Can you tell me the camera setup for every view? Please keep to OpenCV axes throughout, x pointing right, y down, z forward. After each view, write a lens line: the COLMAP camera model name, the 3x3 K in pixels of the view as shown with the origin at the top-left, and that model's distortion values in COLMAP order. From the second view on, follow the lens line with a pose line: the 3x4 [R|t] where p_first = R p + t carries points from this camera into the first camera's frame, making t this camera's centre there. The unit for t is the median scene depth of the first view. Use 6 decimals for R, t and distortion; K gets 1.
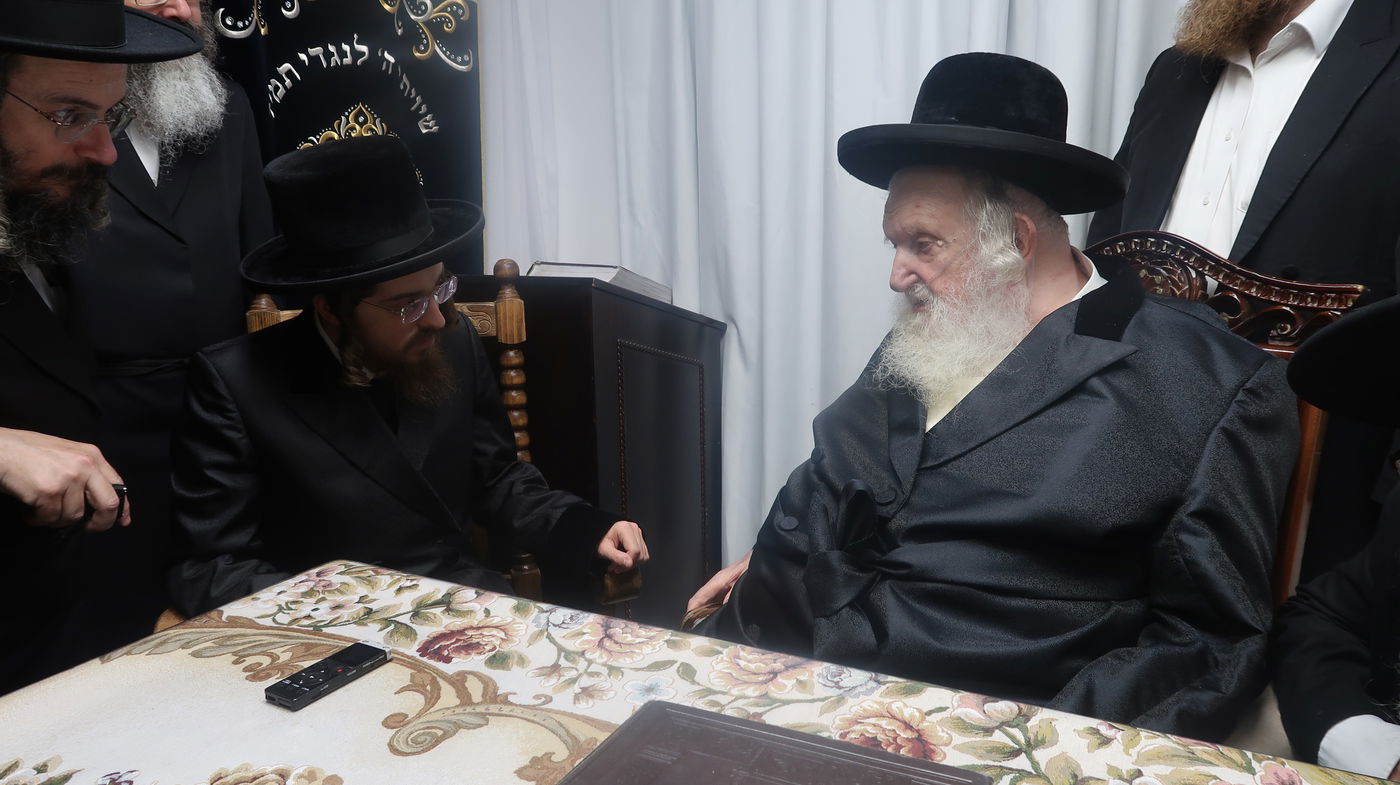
lens RADIAL K [[1008.0, 0, 685.5], [0, 1008.0, 399.8], [0, 0, 1]] dist [-0.037509, 0.029968]
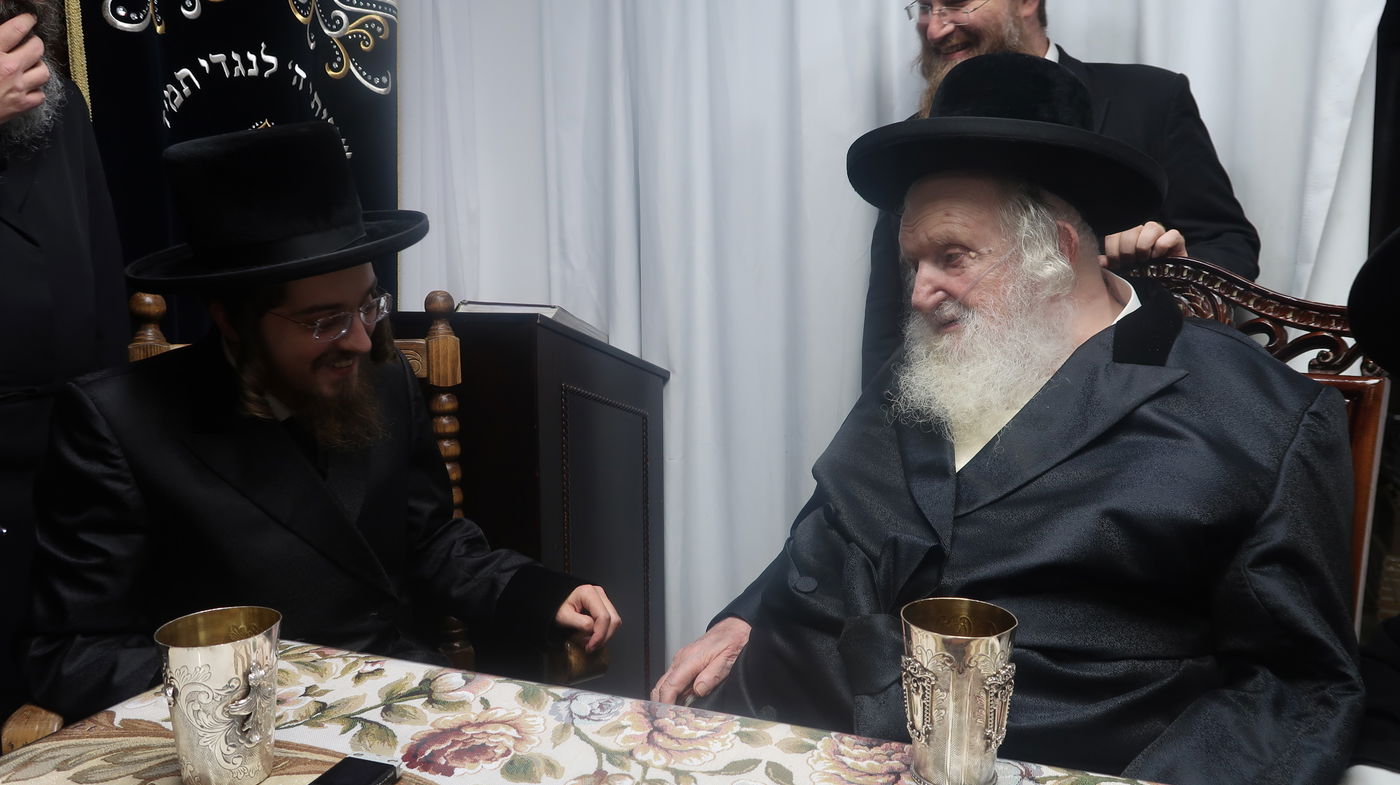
lens RADIAL K [[1008.0, 0, 693.9], [0, 1008.0, 388.4], [0, 0, 1]] dist [-0.037509, 0.029968]
pose [[0.991803, 0.001285, 0.127773, -0.094211], [0.009079, 0.996713, -0.080498, 0.025308], [-0.127456, 0.080998, 0.988531, 0.143852]]
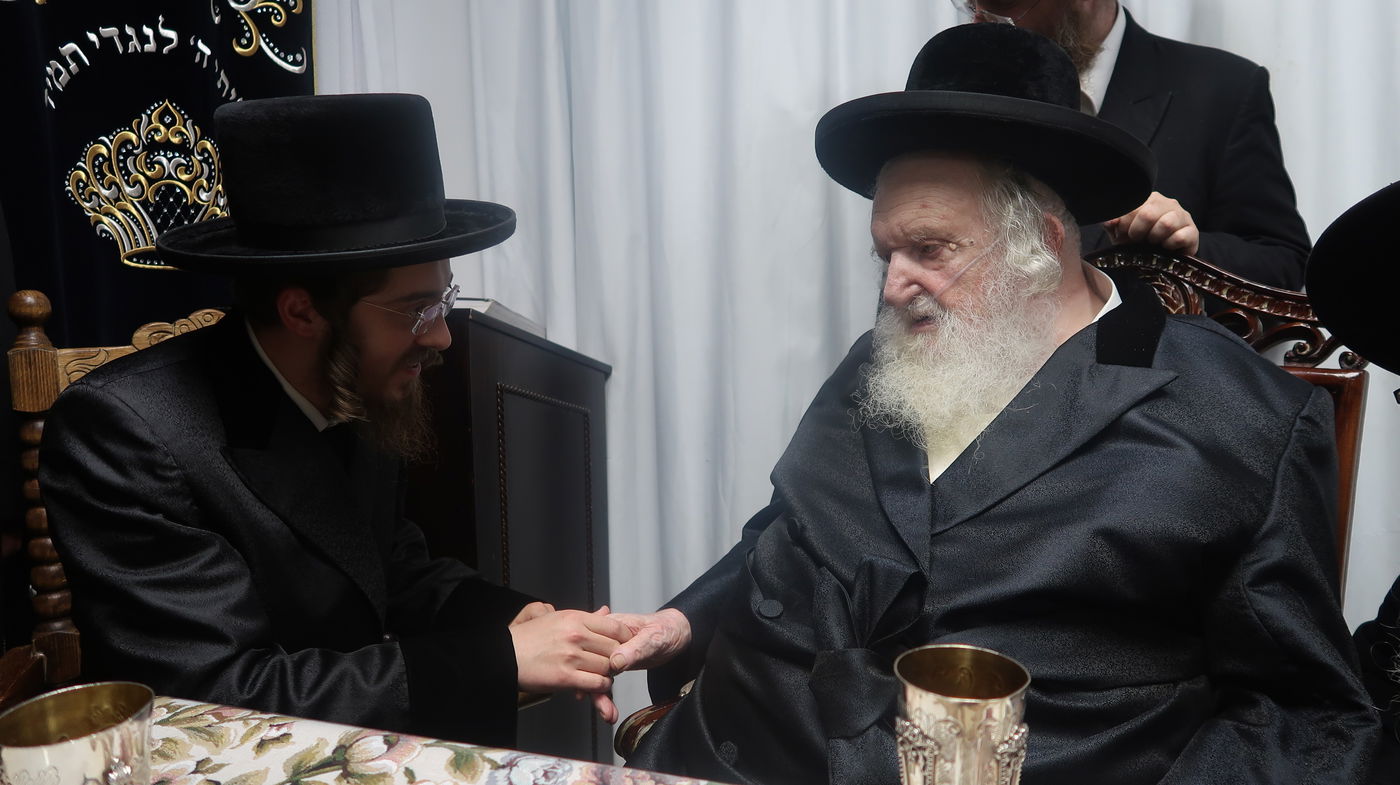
lens RADIAL K [[1008.0, 0, 698.1], [0, 1008.0, 391.8], [0, 0, 1]] dist [-0.037509, 0.029968]
pose [[0.981375, -0.017033, 0.191344, -0.091318], [0.029385, 0.997649, -0.061905, 0.006128], [-0.189840, 0.066374, 0.979569, 0.211740]]
